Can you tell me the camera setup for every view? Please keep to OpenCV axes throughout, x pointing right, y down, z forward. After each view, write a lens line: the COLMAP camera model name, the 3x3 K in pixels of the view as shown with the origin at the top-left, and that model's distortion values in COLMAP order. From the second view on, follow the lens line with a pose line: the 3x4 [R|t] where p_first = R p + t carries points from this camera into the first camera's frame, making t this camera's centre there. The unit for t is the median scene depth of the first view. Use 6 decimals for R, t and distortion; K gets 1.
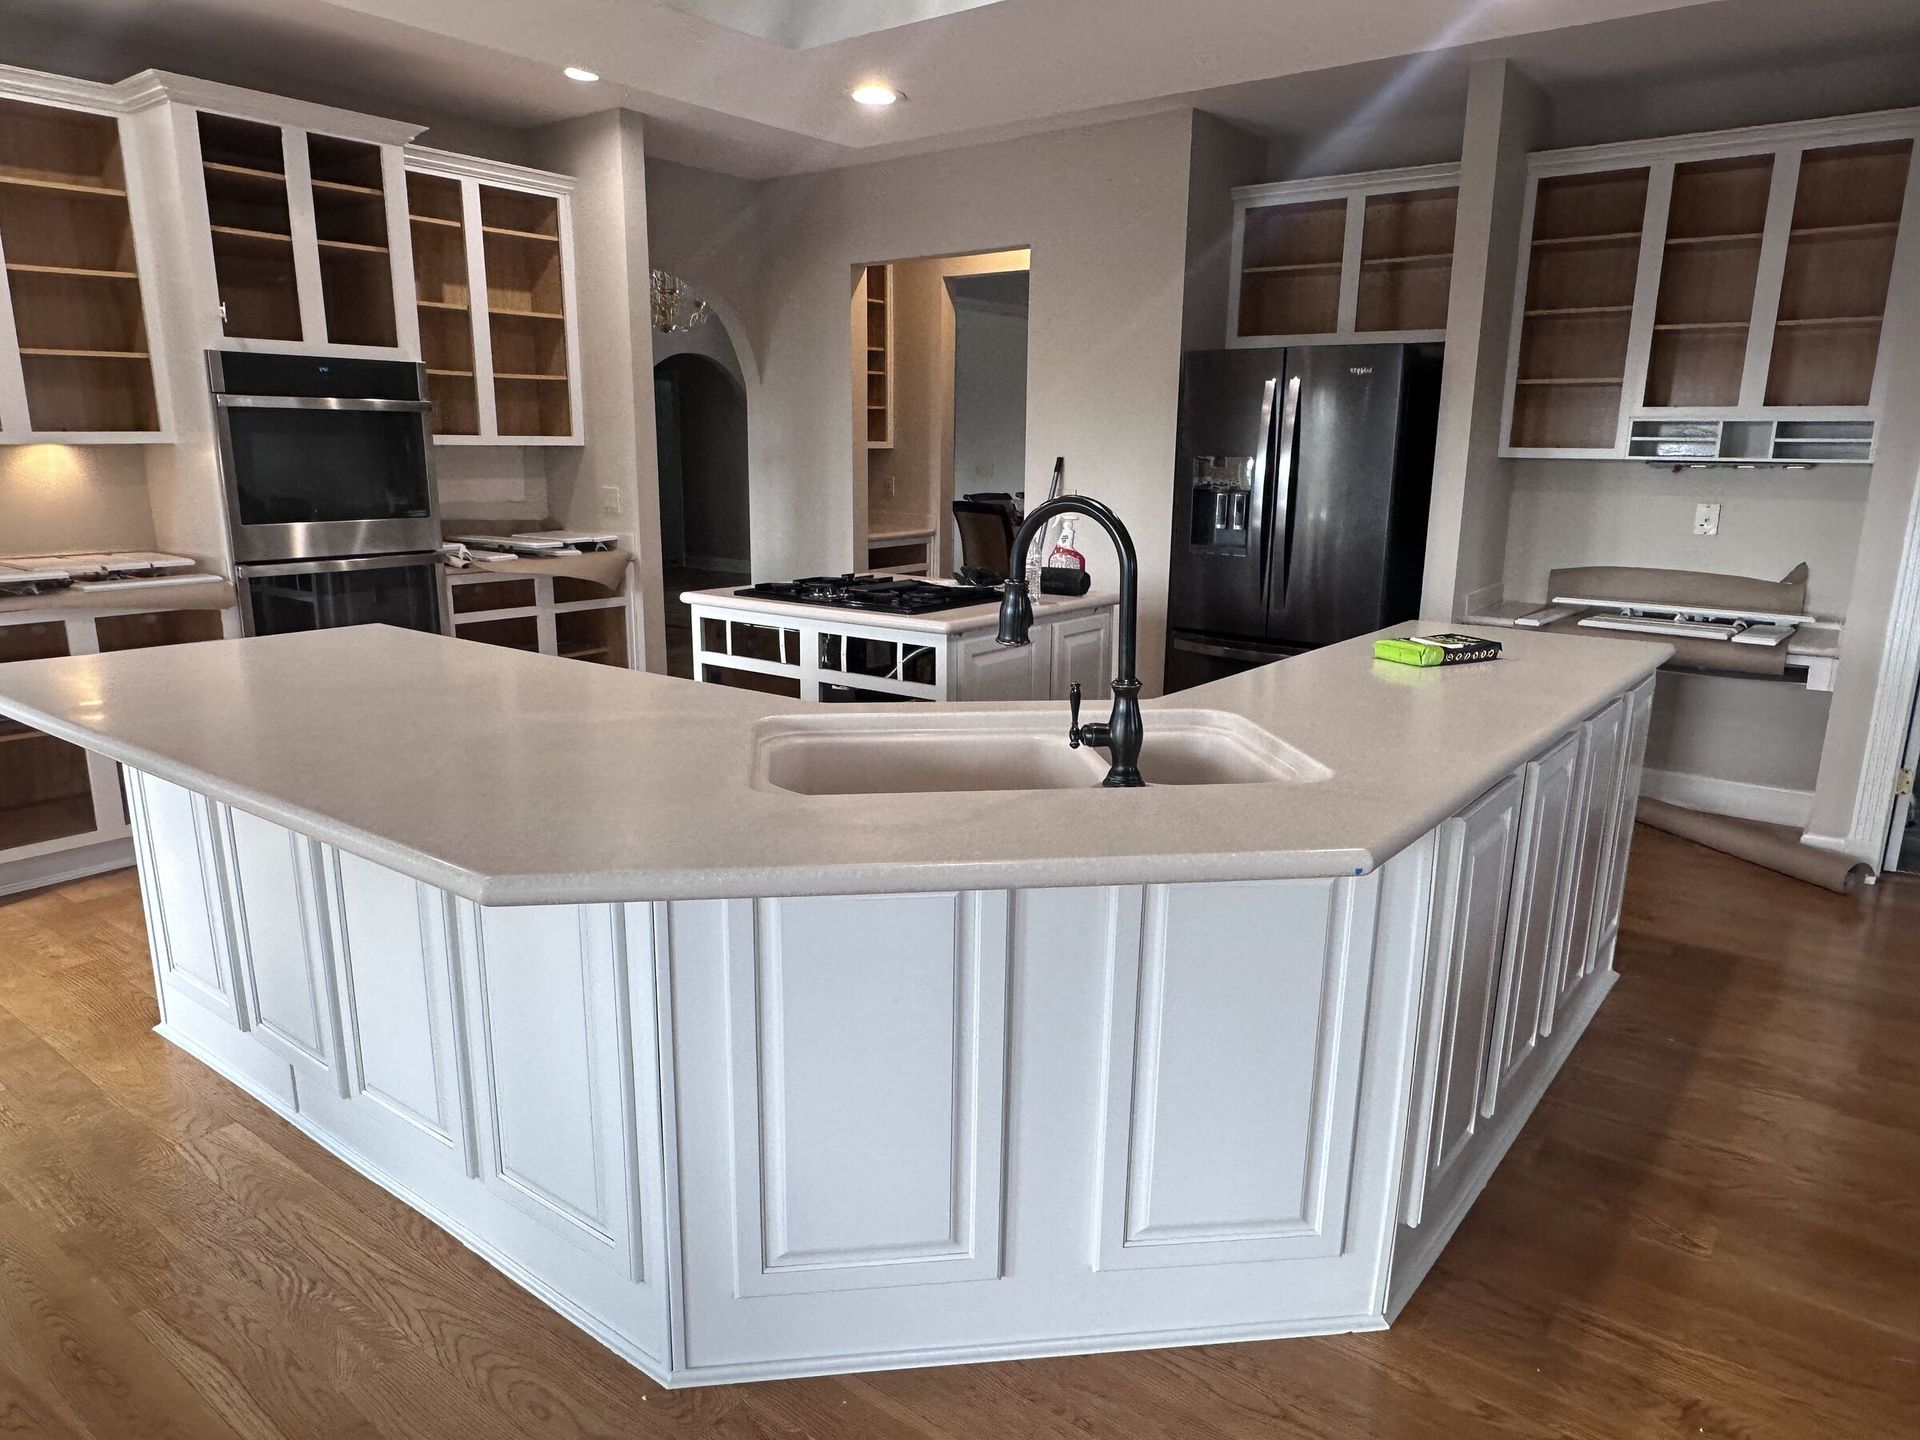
lens RADIAL K [[1252.3, 0, 958.3], [0, 1252.3, 729.4], [0, 0, 1]] dist [-0.001976, -0.004809]
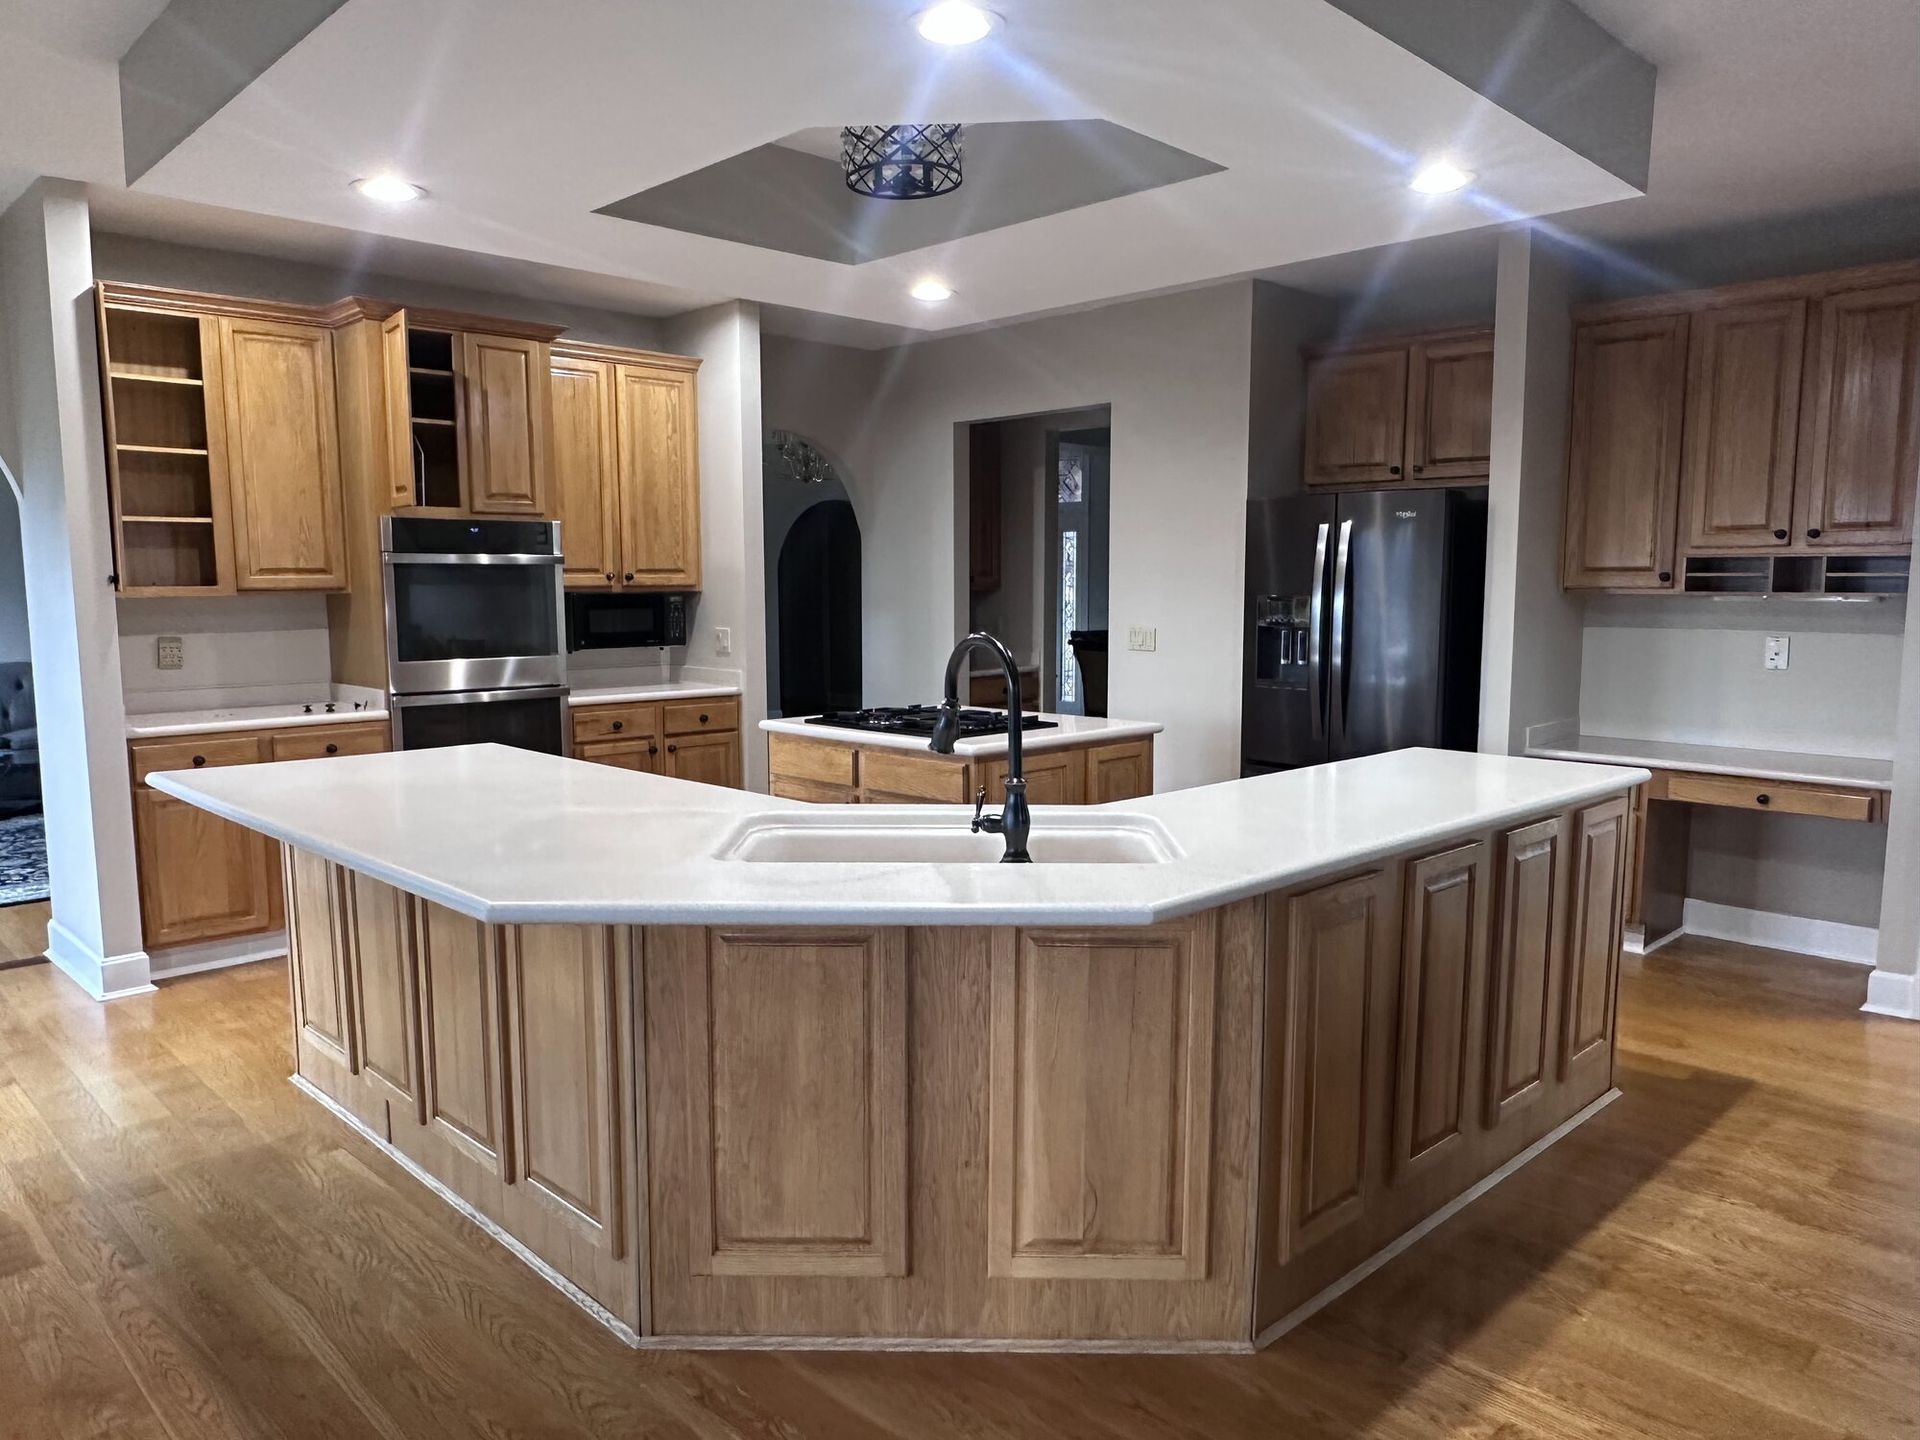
lens RADIAL K [[1328.9, 0, 961.0], [0, 1328.9, 724.8], [0, 0, 1]] dist [-0.014262, 0.001067]
pose [[0.990644, 0.004556, -0.136397, 0.202181], [-0.020290, 0.993252, -0.114188, 0.045275], [0.134956, 0.115888, 0.984051, -0.242293]]
